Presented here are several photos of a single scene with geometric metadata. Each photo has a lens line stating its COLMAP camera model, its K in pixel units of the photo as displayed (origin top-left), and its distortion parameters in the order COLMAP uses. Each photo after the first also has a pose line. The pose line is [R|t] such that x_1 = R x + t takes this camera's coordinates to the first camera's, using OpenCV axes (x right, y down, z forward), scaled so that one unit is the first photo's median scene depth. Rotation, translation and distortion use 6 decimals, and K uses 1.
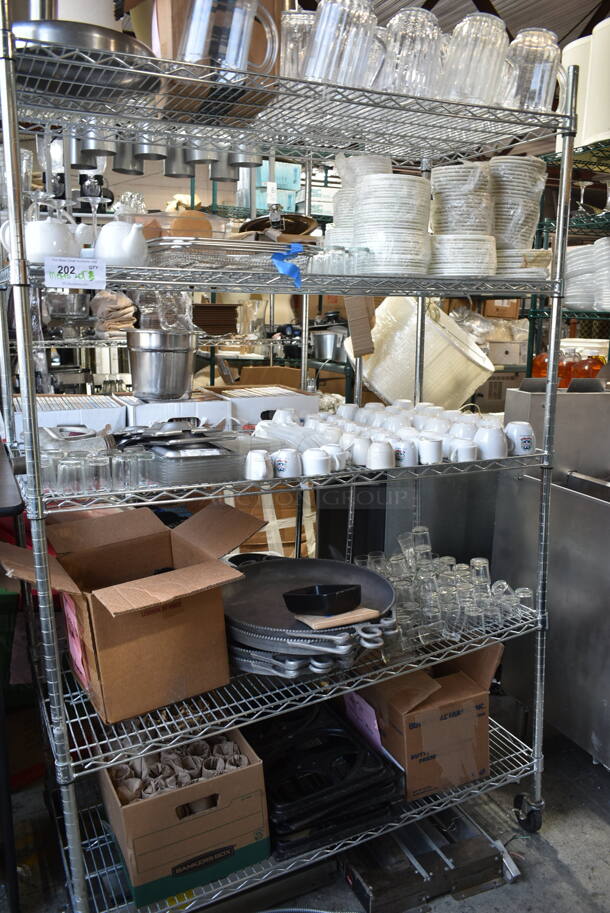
lens RADIAL K [[752.7, 0, 305.0], [0, 752.7, 456.5], [0, 0, 1]] dist [-0.004622, -0.000860]
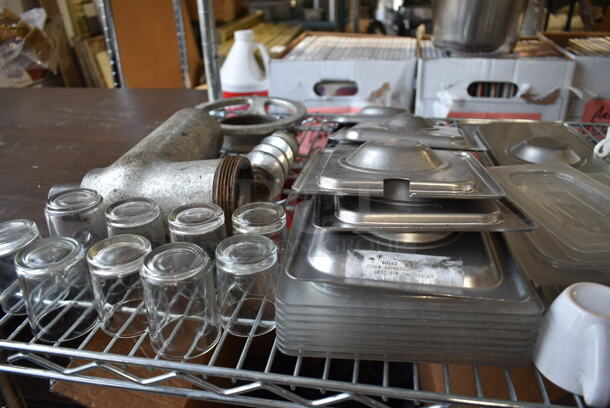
lens RADIAL K [[502.9, 0, 305.0], [0, 502.9, 204.0], [0, 0, 1]] dist [-0.004622, -0.000860]
pose [[0.828222, 0.223518, -0.513894, -0.041848], [-0.082395, 0.955618, 0.282853, -0.059157], [0.554309, -0.191923, 0.809881, 0.498265]]
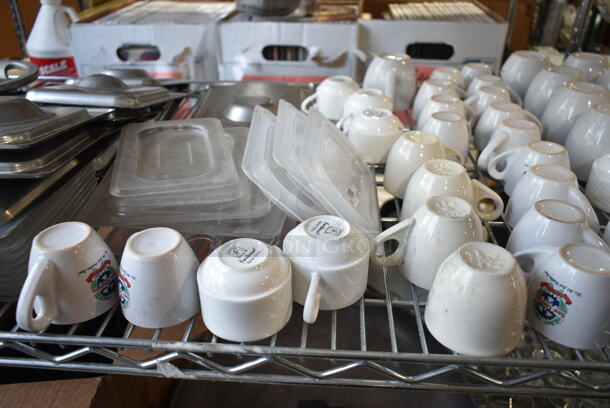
lens RADIAL K [[502.9, 0, 305.0], [0, 502.9, 204.0], [0, 0, 1]] dist [-0.004622, -0.000860]
pose [[0.883063, 0.221992, -0.413424, 0.082842], [-0.081851, 0.940385, 0.330116, -0.067317], [0.462061, -0.257674, 0.848589, 0.553968]]
